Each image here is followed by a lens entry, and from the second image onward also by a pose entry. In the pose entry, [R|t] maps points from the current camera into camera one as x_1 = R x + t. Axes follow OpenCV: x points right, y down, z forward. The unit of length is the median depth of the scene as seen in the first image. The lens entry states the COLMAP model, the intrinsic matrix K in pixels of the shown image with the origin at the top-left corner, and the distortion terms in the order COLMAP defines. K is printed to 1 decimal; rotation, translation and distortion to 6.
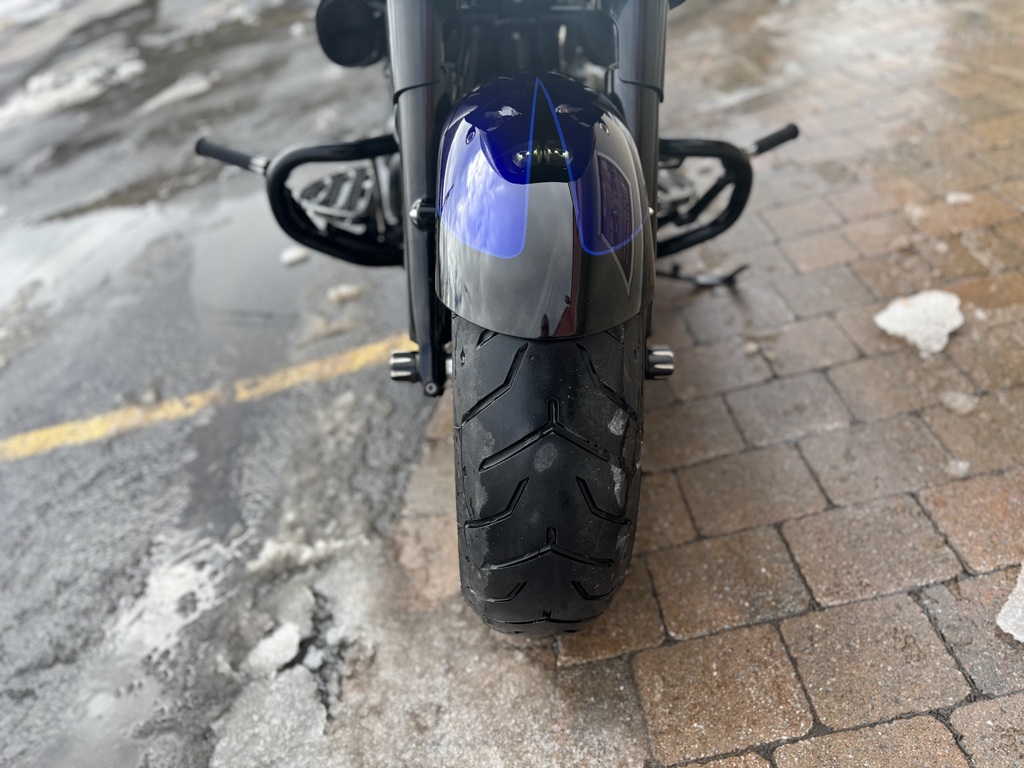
lens RADIAL K [[789.0, 0, 512.0], [0, 789.0, 384.0], [0, 0, 1]] dist [0.055200, -0.083706]
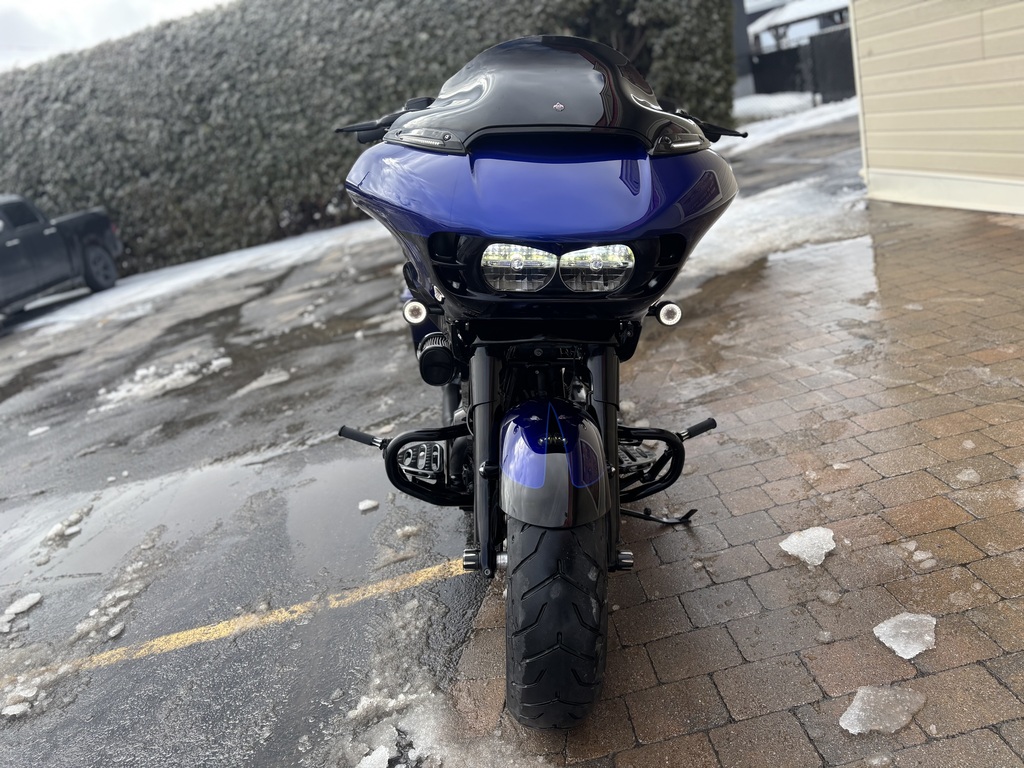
lens RADIAL K [[789.0, 0, 512.0], [0, 789.0, 384.0], [0, 0, 1]] dist [0.055200, -0.083706]
pose [[0.999873, 0.004186, -0.015396, -0.020953], [-0.009013, 0.944431, -0.328585, 0.141551], [0.013165, 0.328682, 0.944349, -0.563147]]
